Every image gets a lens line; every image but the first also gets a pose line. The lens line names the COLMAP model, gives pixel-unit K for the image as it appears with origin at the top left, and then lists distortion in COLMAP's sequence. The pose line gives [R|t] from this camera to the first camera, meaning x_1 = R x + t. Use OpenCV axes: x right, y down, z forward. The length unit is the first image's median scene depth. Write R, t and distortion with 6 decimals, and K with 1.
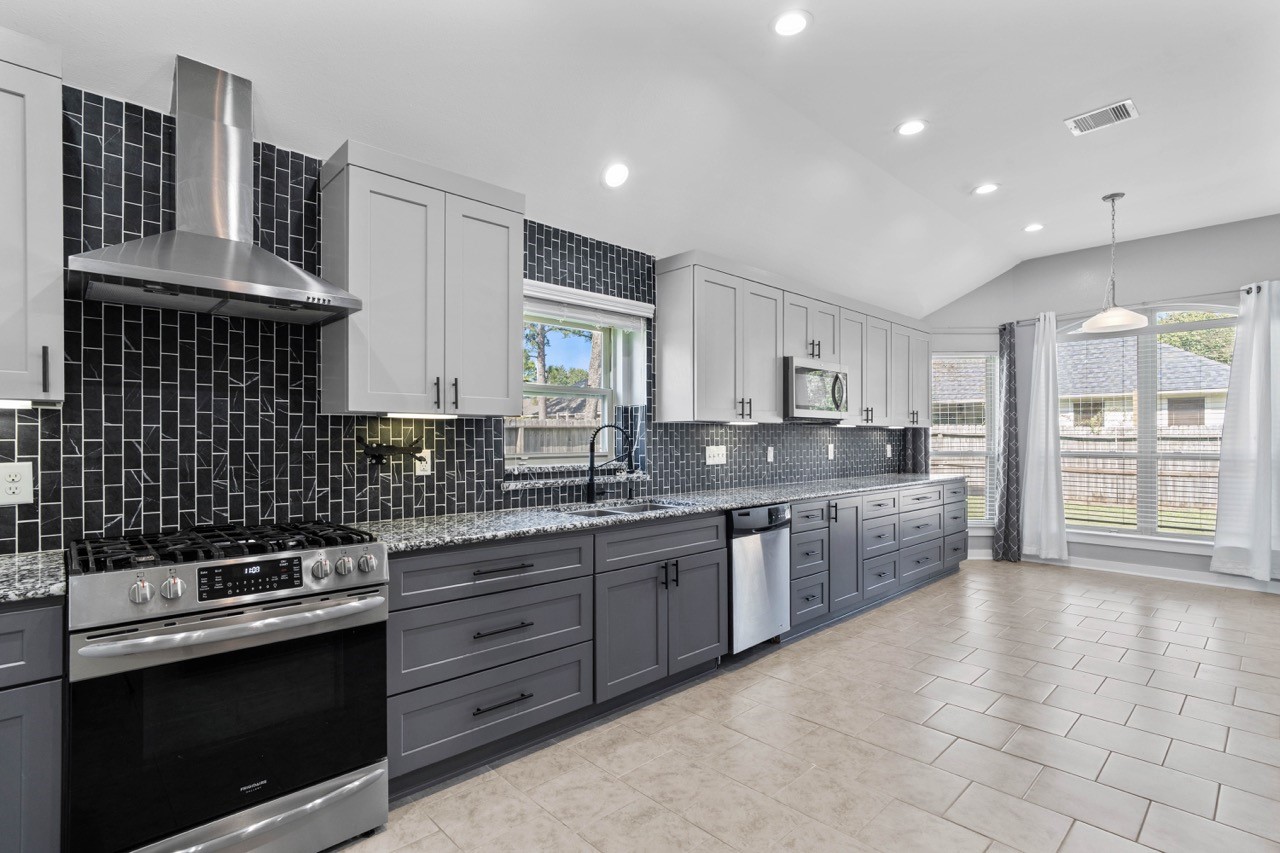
lens RADIAL K [[609.7, 0, 640.5], [0, 609.7, 439.0], [0, 0, 1]] dist [-0.017025, 0.007353]
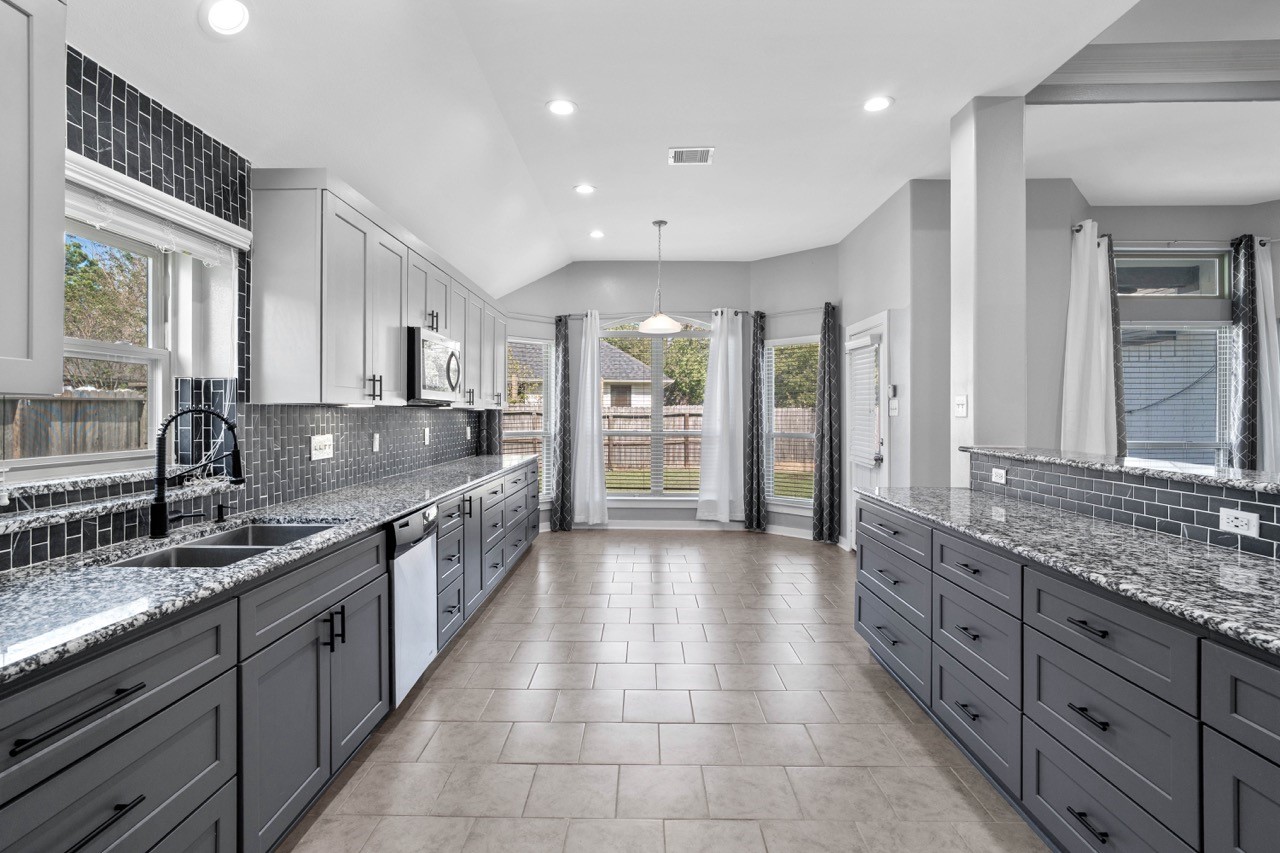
lens RADIAL K [[609.7, 0, 630.5], [0, 609.7, 414.1], [0, 0, 1]] dist [-0.017025, 0.007353]
pose [[0.703487, 0.003577, 0.710699, -0.177793], [-0.003704, 0.999992, -0.001366, -0.018216], [-0.710698, -0.001671, 0.703495, 0.241076]]
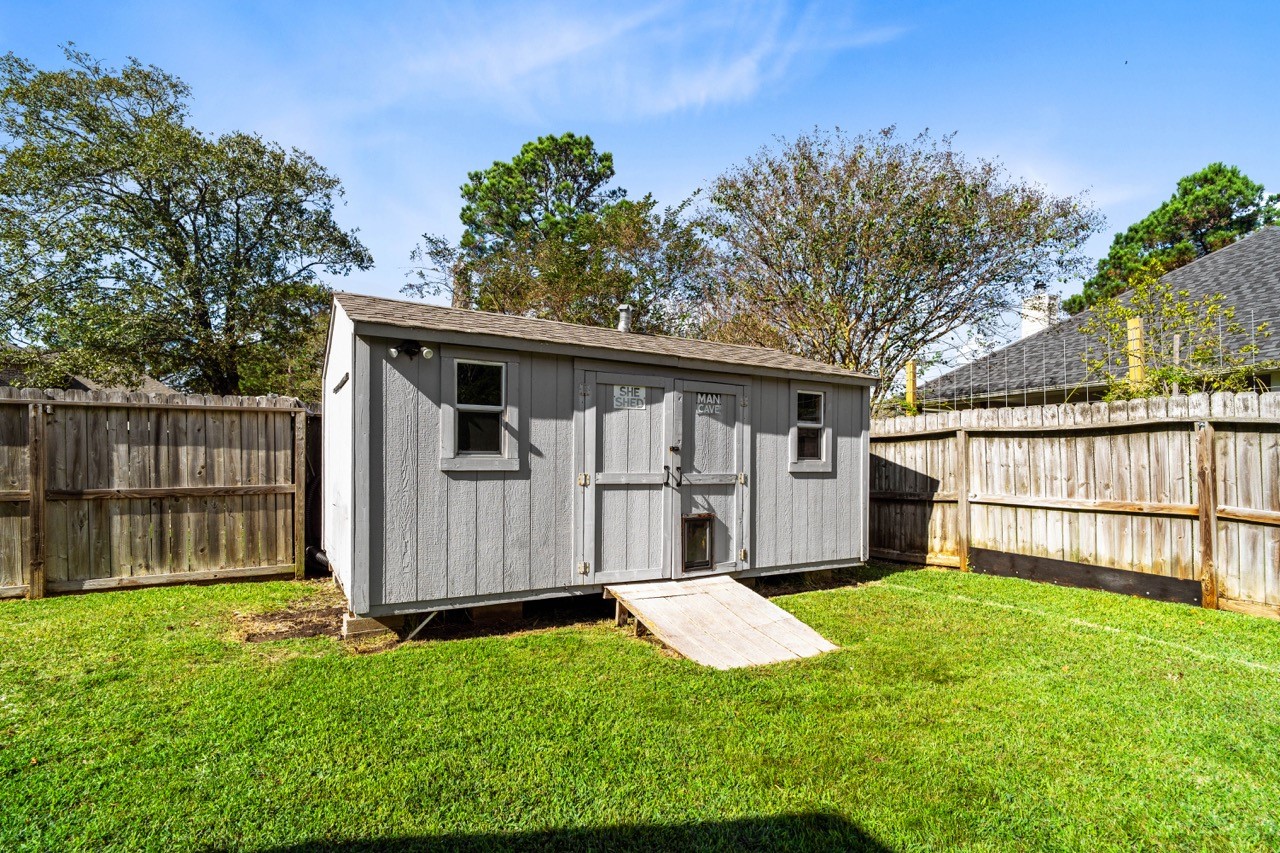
lens RADIAL K [[609.7, 0, 626.4], [0, 609.7, 457.0], [0, 0, 1]] dist [-0.017025, 0.007353]
pose [[0.962282, 0.001543, -0.272051, 1.770707], [-0.005712, 0.999878, -0.014532, 0.085693], [0.271995, 0.015538, 0.962173, 2.385823]]
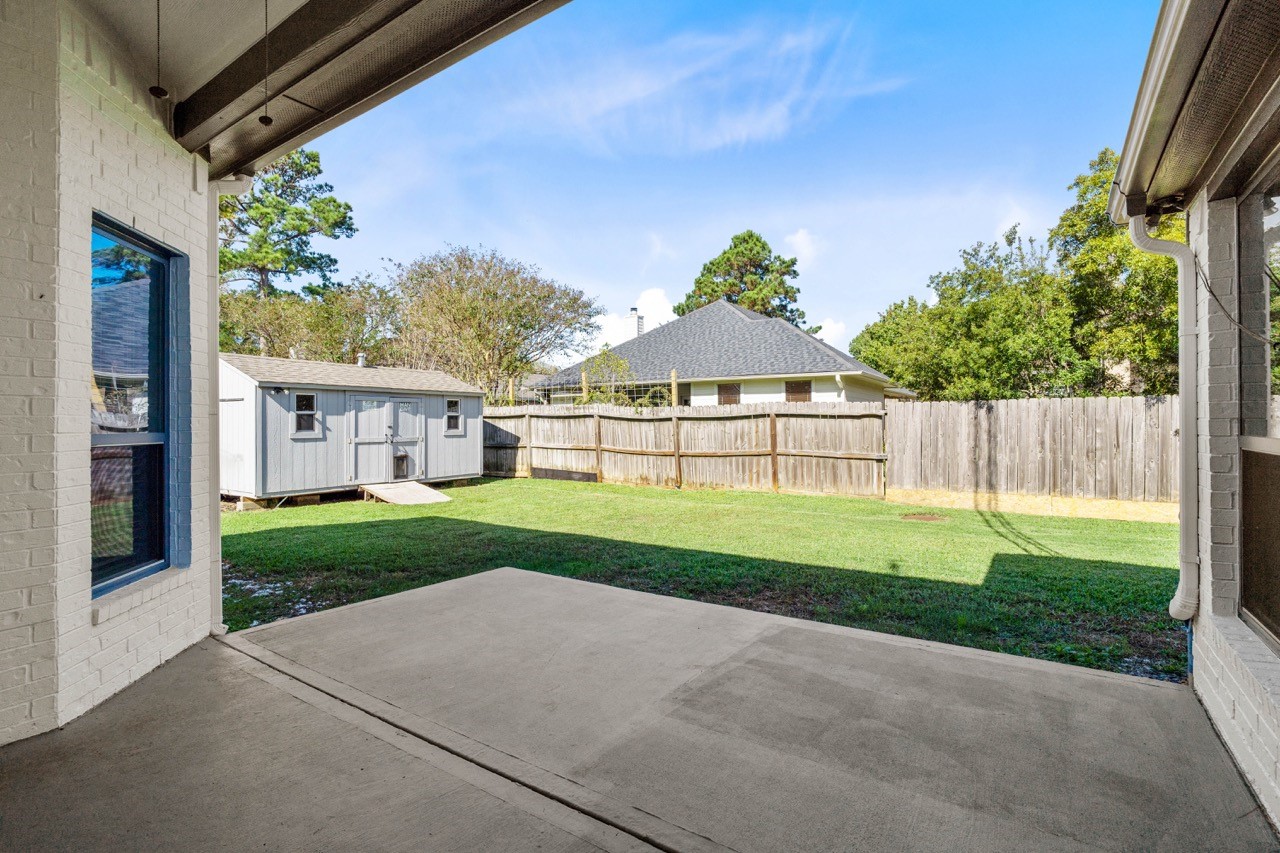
lens RADIAL K [[609.7, 0, 634.1], [0, 609.7, 424.5], [0, 0, 1]] dist [-0.017025, 0.007353]
pose [[0.978291, -0.002664, 0.207221, 2.135892], [0.001743, 0.999988, 0.004626, 0.014452], [-0.207231, -0.004165, 0.978283, 0.090069]]
